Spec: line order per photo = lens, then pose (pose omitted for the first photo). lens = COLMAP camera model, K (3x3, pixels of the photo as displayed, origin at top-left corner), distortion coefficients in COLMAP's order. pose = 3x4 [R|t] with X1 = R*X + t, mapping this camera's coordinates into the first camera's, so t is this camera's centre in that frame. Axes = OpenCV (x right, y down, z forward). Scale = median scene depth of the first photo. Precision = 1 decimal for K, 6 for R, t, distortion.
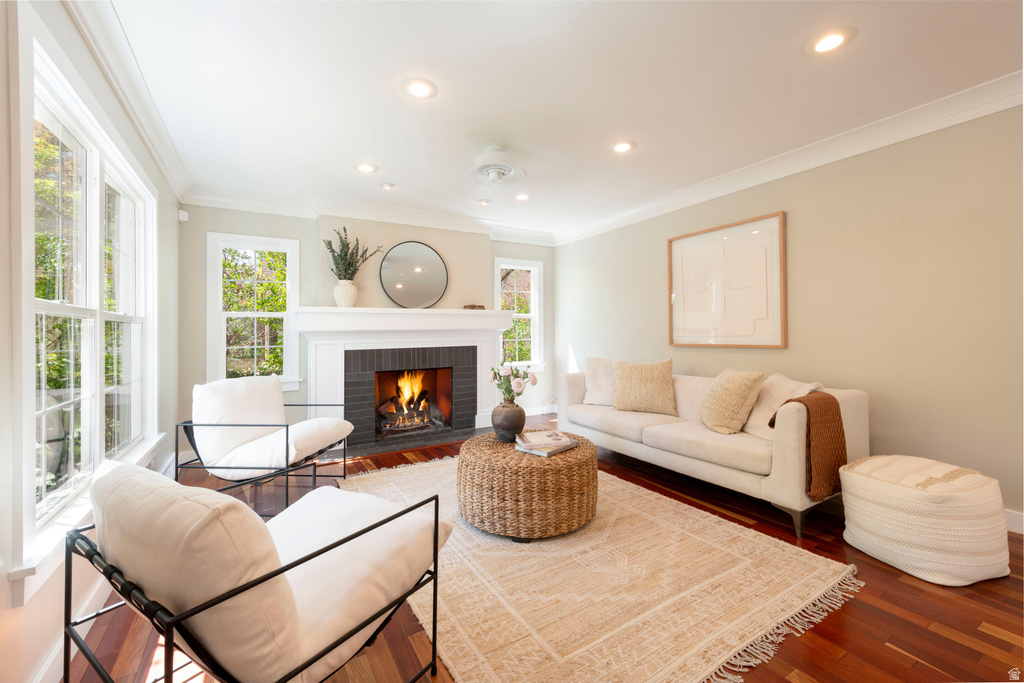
lens RADIAL K [[417.5, 0, 515.2], [0, 417.5, 334.4], [0, 0, 1]] dist [0.004500, -0.000142]
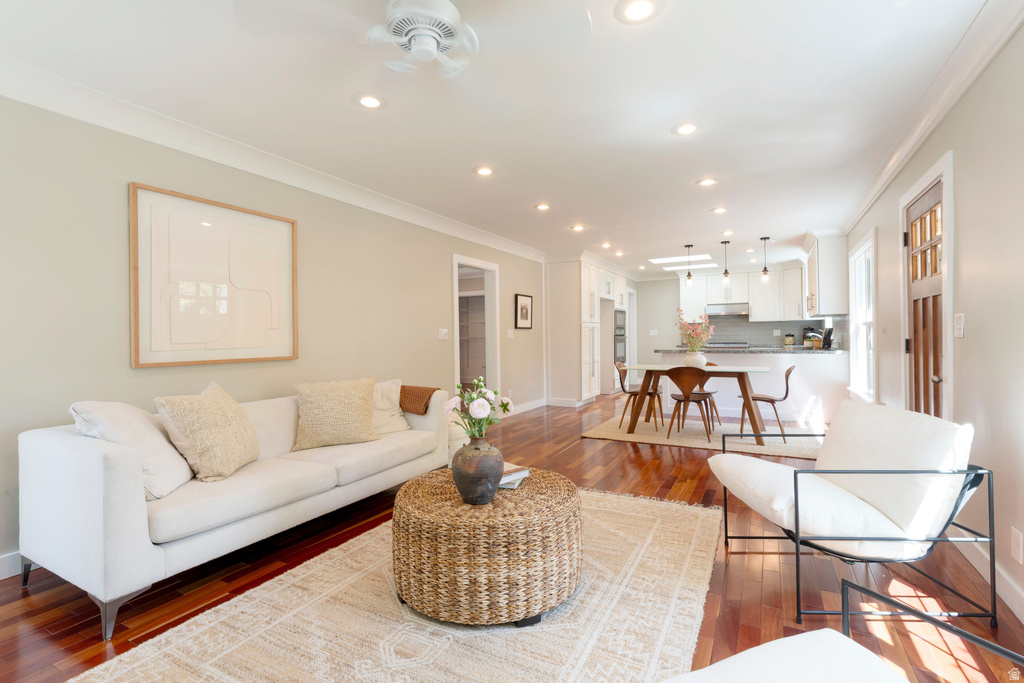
lens RADIAL K [[469.9, 0, 513.9], [0, 469.9, 337.5], [0, 0, 1]] dist [0.014246, -0.000146]
pose [[-0.503255, 0.016257, 0.863985, -0.459487], [0.022031, 0.999739, -0.005979, 0.001565], [-0.863857, 0.016026, -0.503482, 0.876510]]
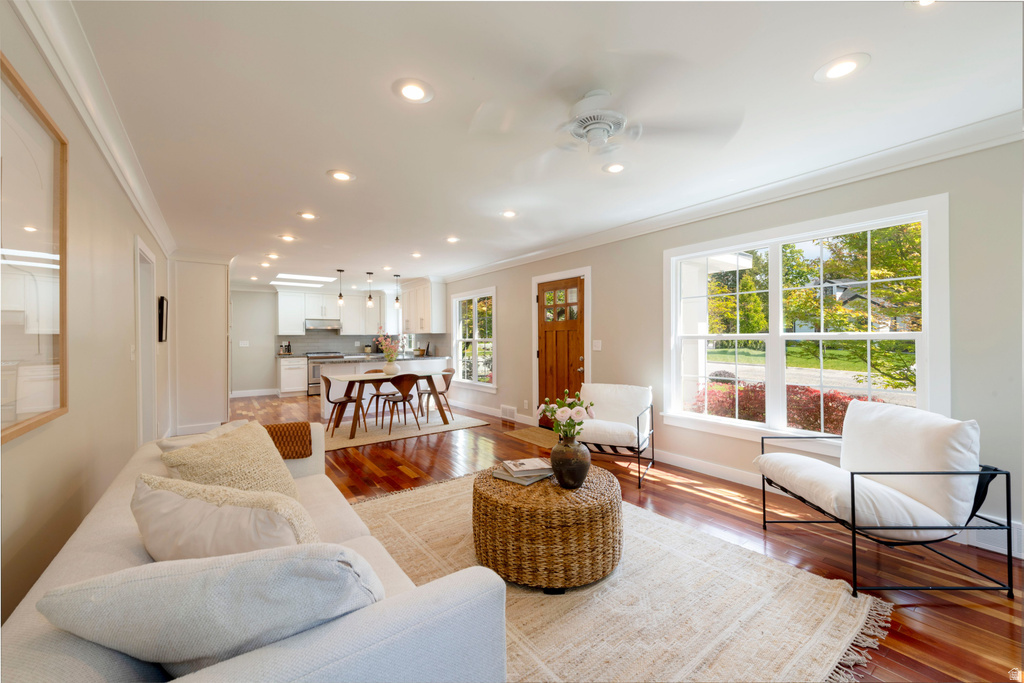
lens RADIAL K [[399.3, 0, 511.2], [0, 399.3, 335.5], [0, 0, 1]] dist [0.001002, -0.000657]
pose [[-0.996372, 0.019899, -0.082744, 0.109393], [0.020061, 0.999798, -0.001123, -0.035939], [0.082705, -0.002779, -0.996570, 1.196872]]
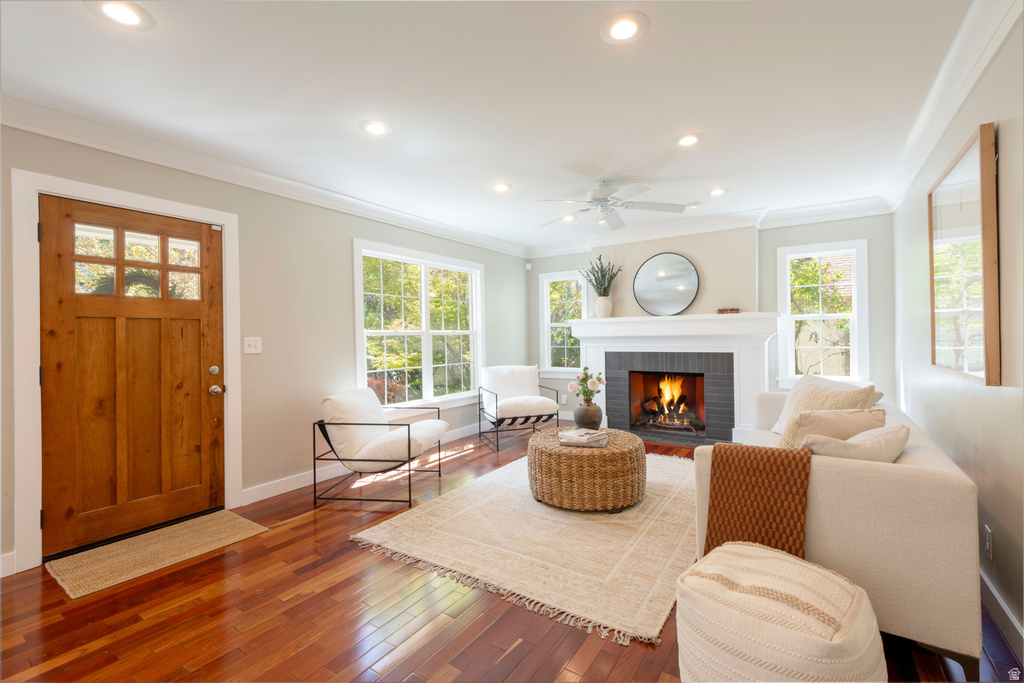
lens RADIAL K [[452.9, 0, 510.8], [0, 452.9, 335.5], [0, 0, 1]] dist [0.014791, -0.000062]
pose [[0.417697, 0.008120, -0.908550, 0.708638], [0.004453, 0.999930, 0.010984, -0.028361], [0.908576, -0.008634, 0.417631, 0.170812]]
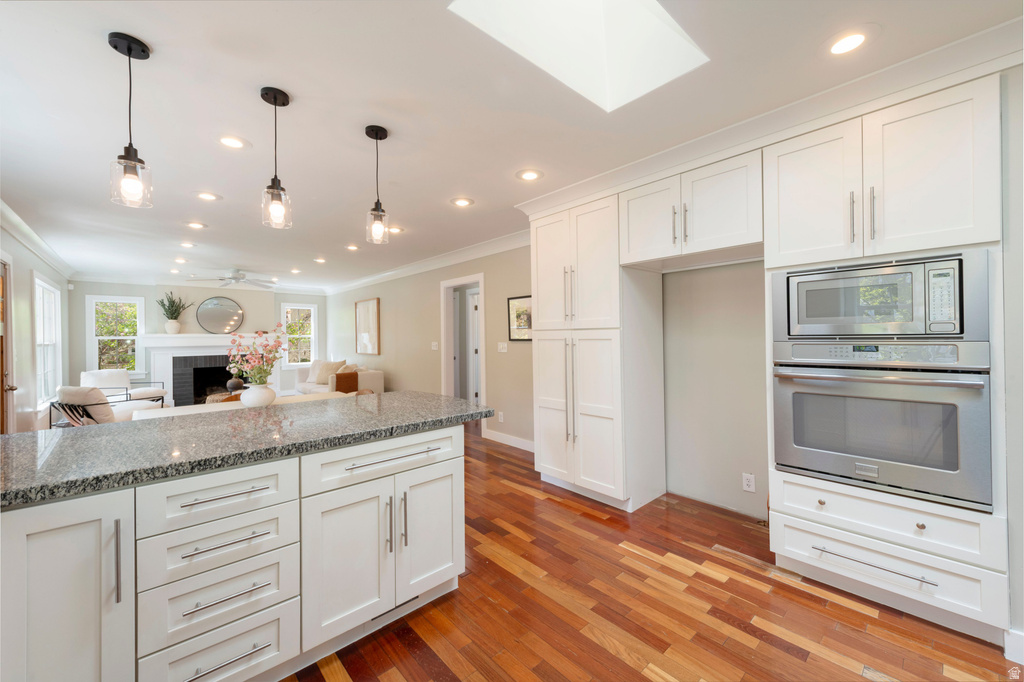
lens RADIAL K [[399.3, 0, 520.8], [0, 399.3, 340.3], [0, 0, 1]] dist [0.001002, -0.000657]
pose [[0.979159, 0.002968, 0.203075, 0.754133], [-0.003605, 0.999990, 0.002768, -0.046430], [-0.203065, -0.003442, 0.979159, -1.068140]]
